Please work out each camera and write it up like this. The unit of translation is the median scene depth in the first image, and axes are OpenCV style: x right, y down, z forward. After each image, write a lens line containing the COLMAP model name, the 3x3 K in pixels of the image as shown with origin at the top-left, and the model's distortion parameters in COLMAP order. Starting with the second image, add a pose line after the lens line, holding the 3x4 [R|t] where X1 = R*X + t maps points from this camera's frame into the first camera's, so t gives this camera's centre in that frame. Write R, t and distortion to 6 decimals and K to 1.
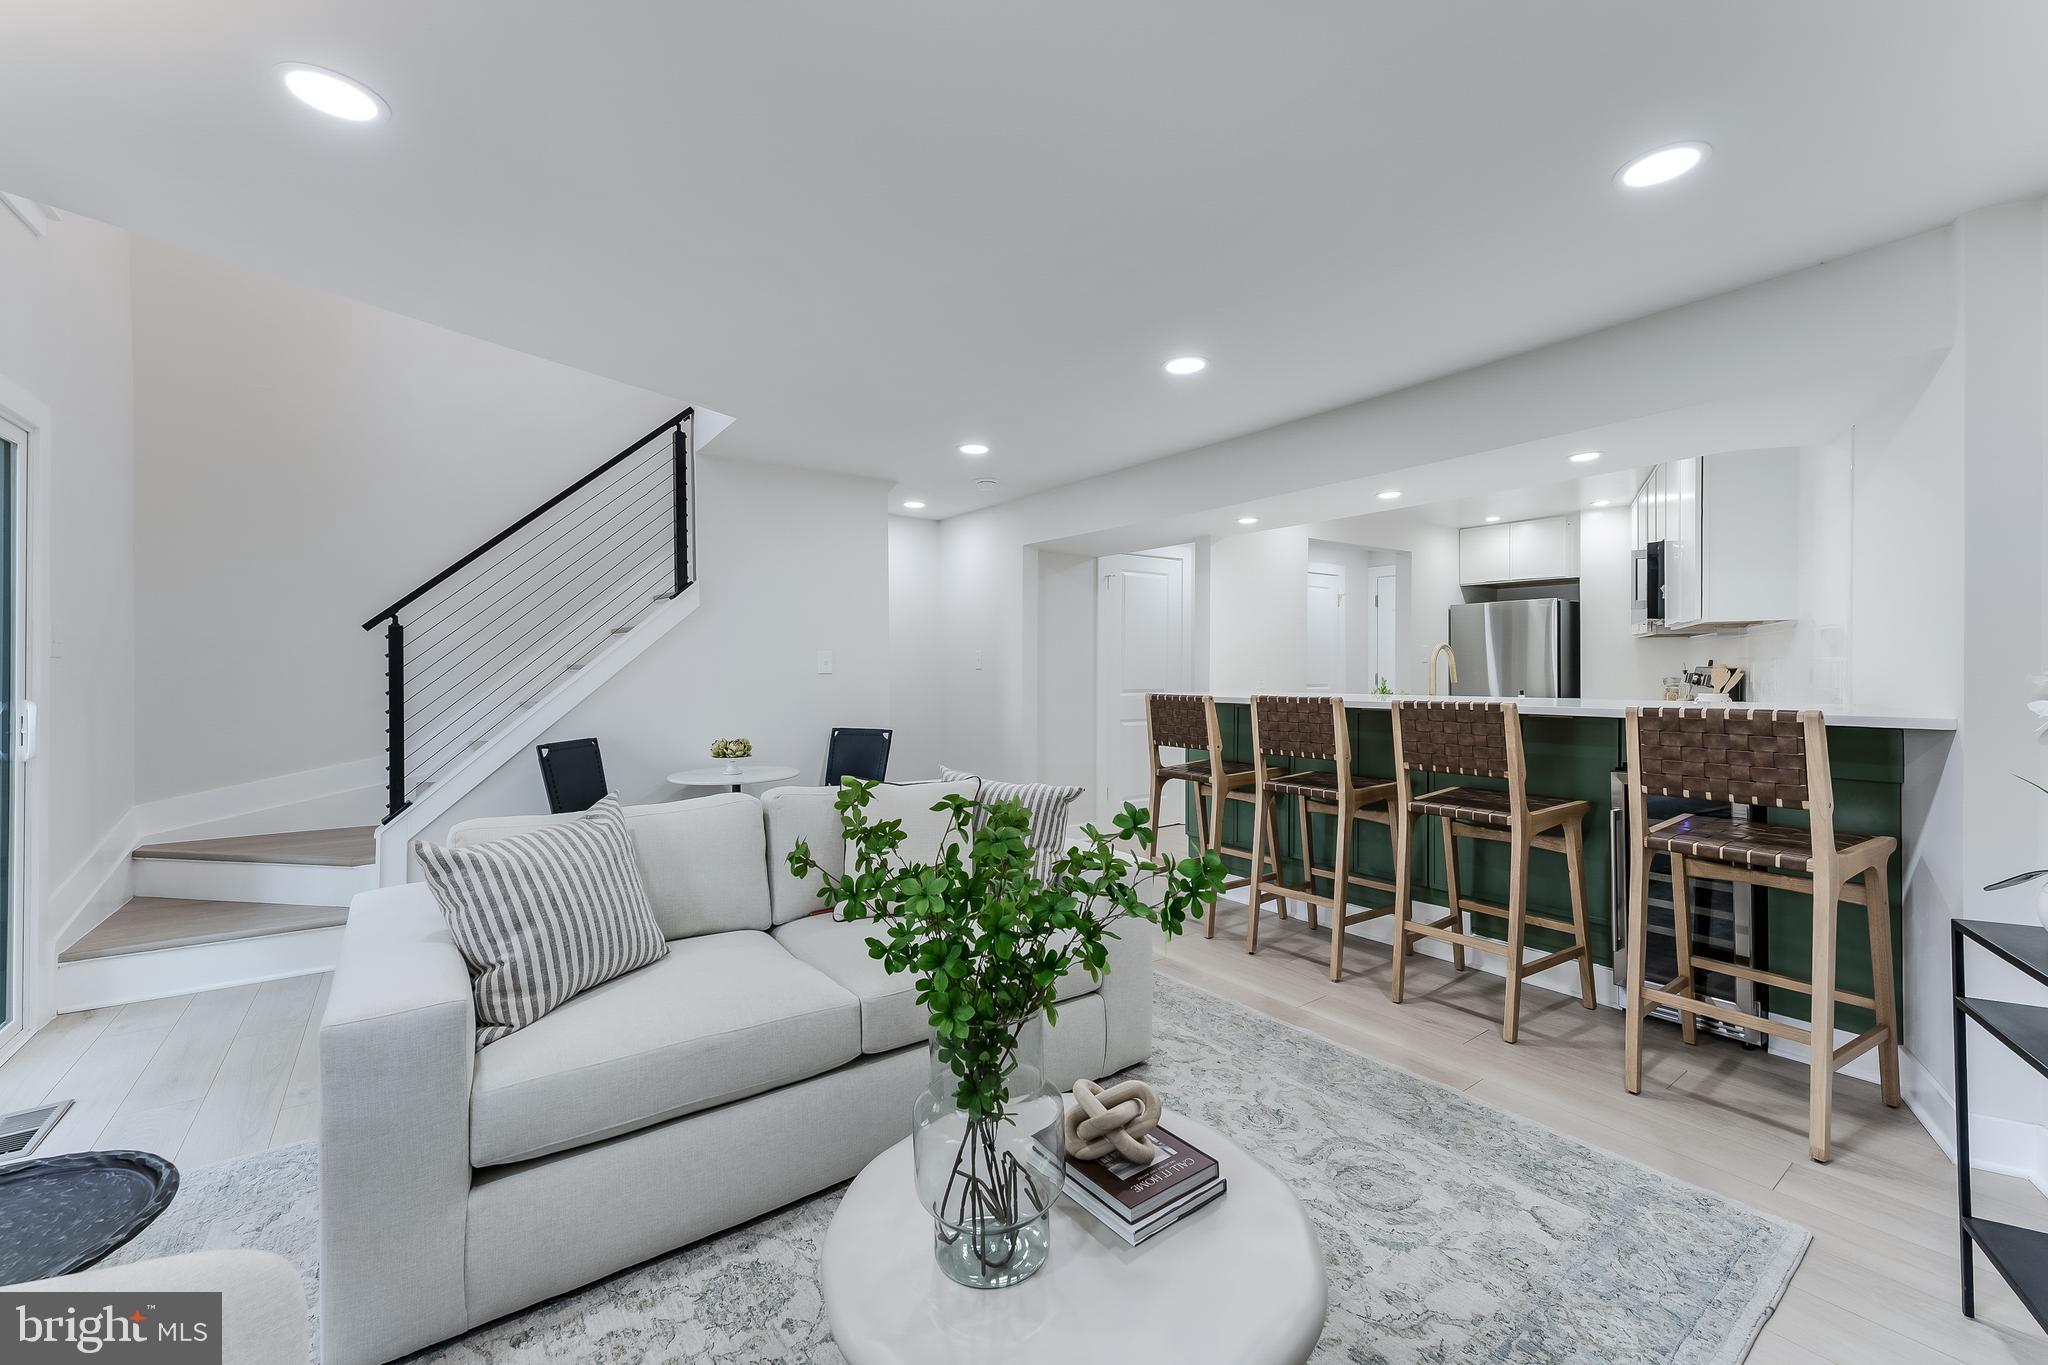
lens RADIAL K [[836.6, 0, 1024.0], [0, 836.6, 682.5], [0, 0, 1]] dist [0.002719, 0.000202]
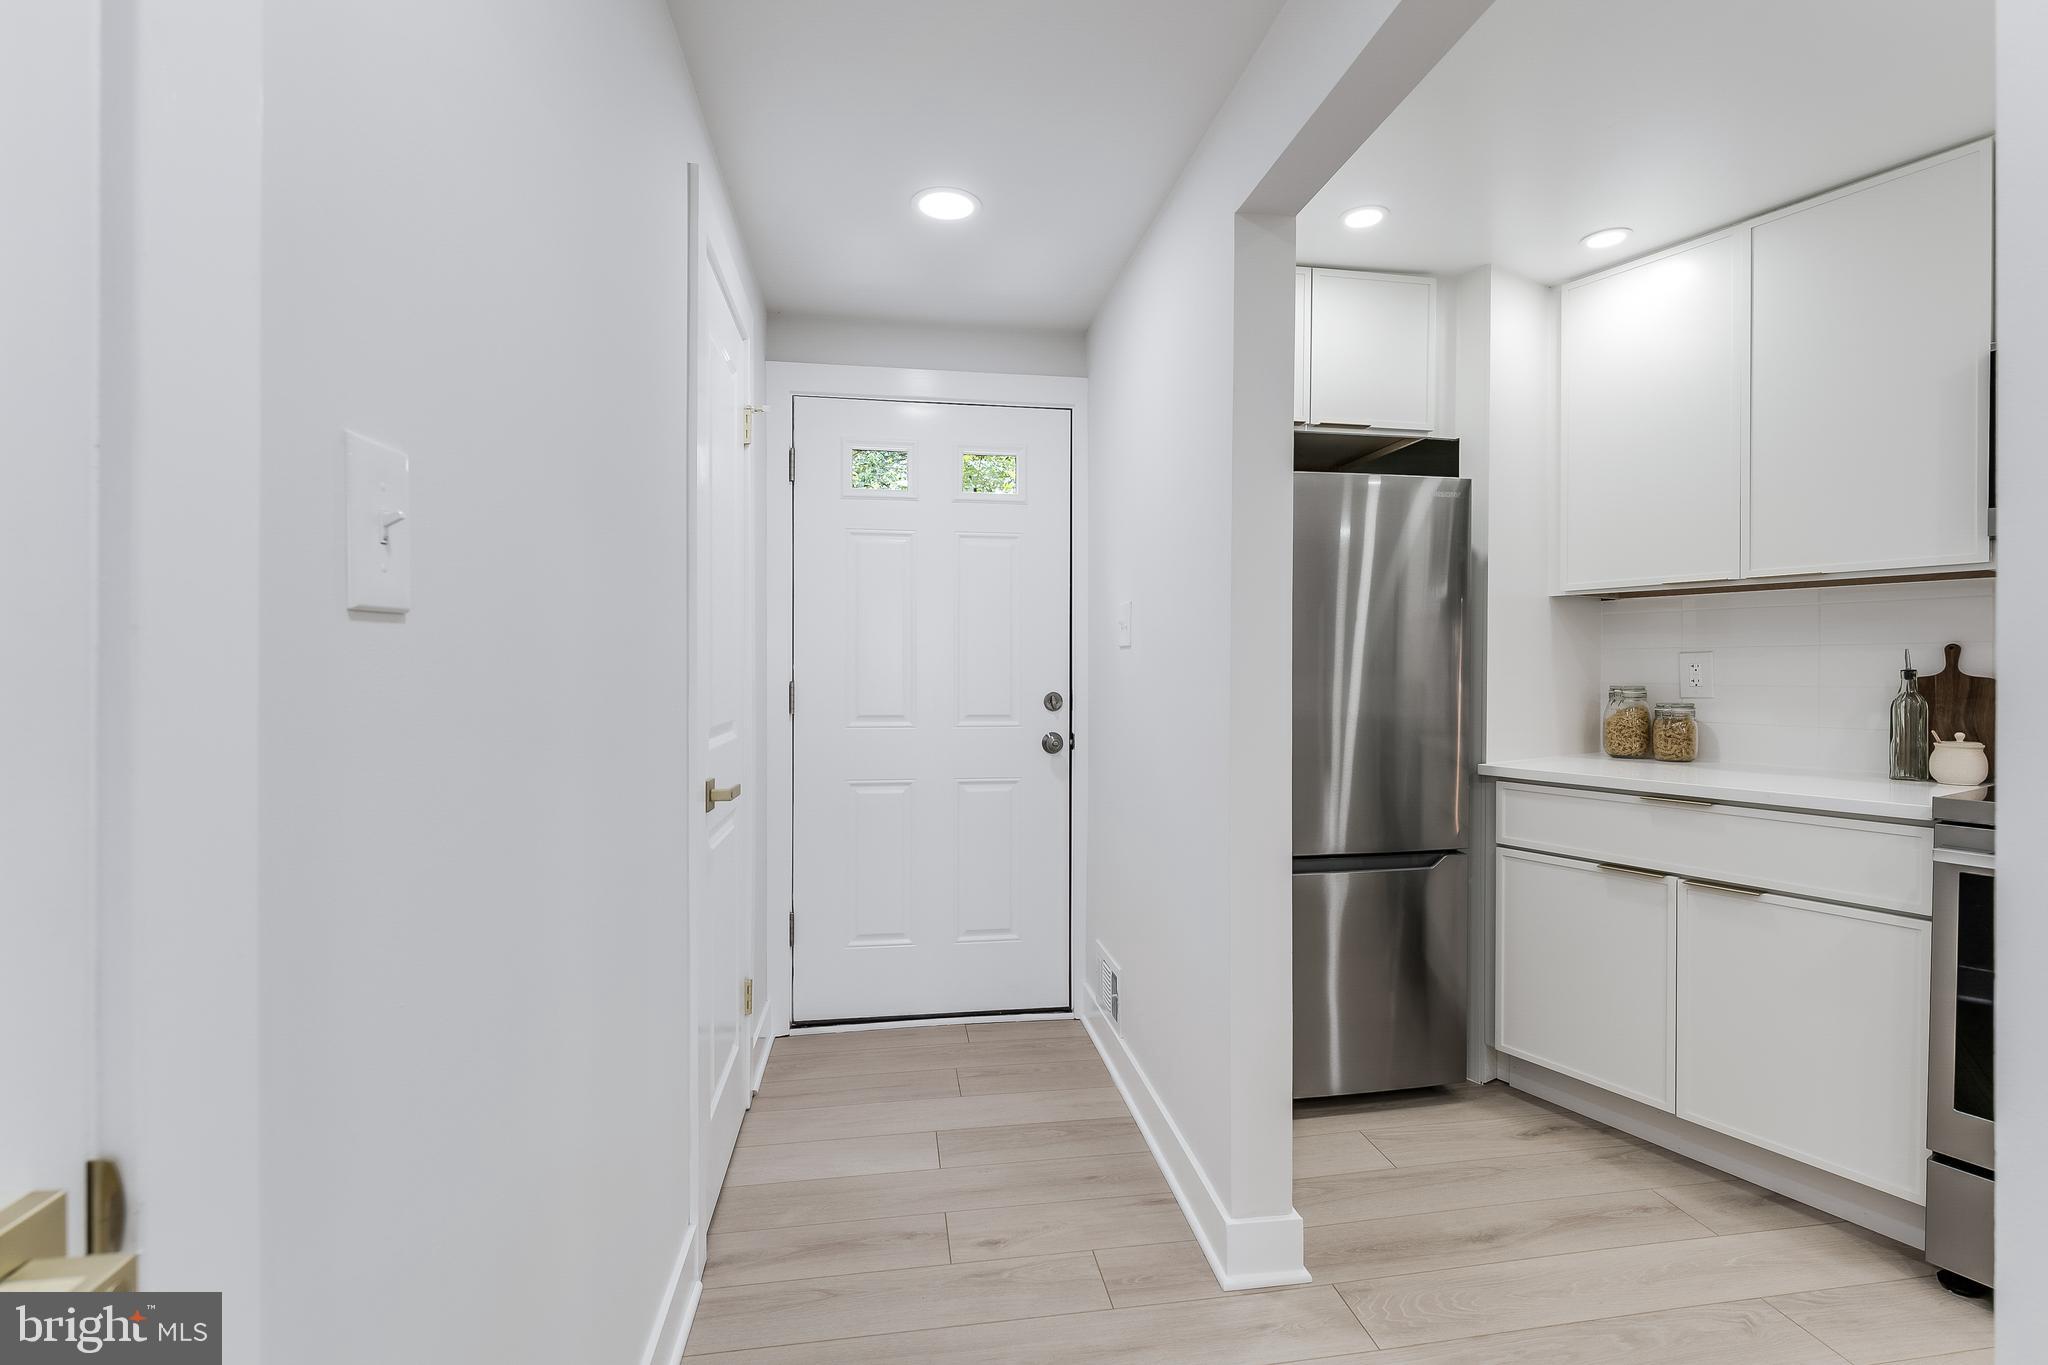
lens RADIAL K [[926.9, 0, 1049.8], [0, 926.9, 680.1], [0, 0, 1]] dist [-0.000905, -0.000213]
pose [[0.445668, -0.007891, 0.895164, 0.291301], [0.013999, 0.999900, 0.001845, -0.018876], [-0.895089, 0.011709, 0.445734, 1.652543]]
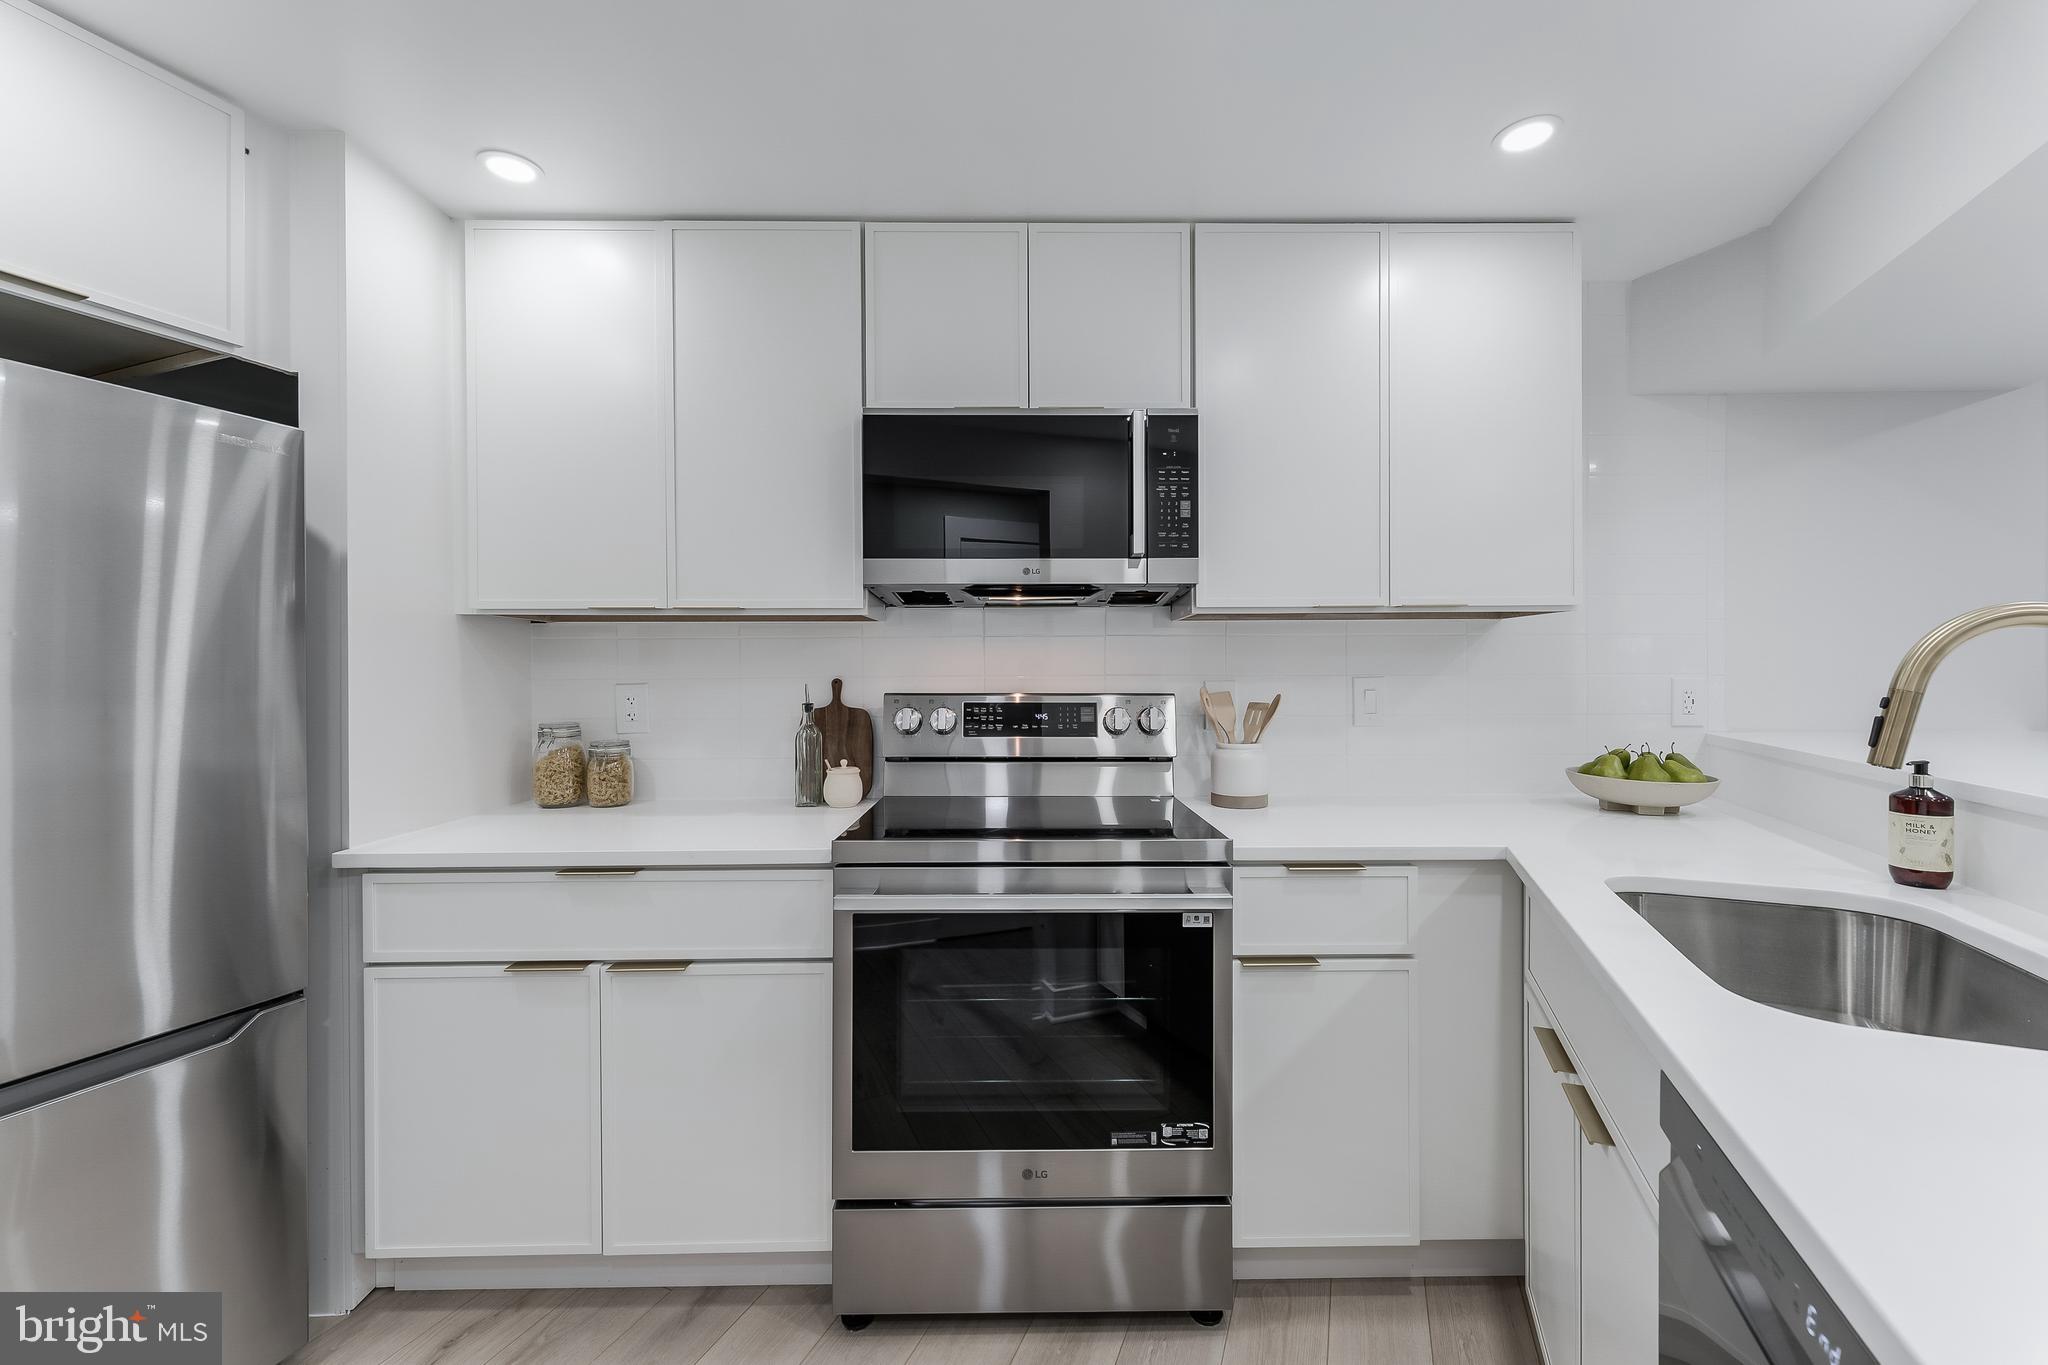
lens RADIAL K [[821.2, 0, 1027.6], [0, 821.2, 676.7], [0, 0, 1]] dist [0.005478, 0.000150]
pose [[-0.530257, 0.002715, 0.847833, 0.520819], [0.020997, 0.999730, 0.009930, -0.038394], [-0.847577, 0.023067, -0.530171, 1.592128]]
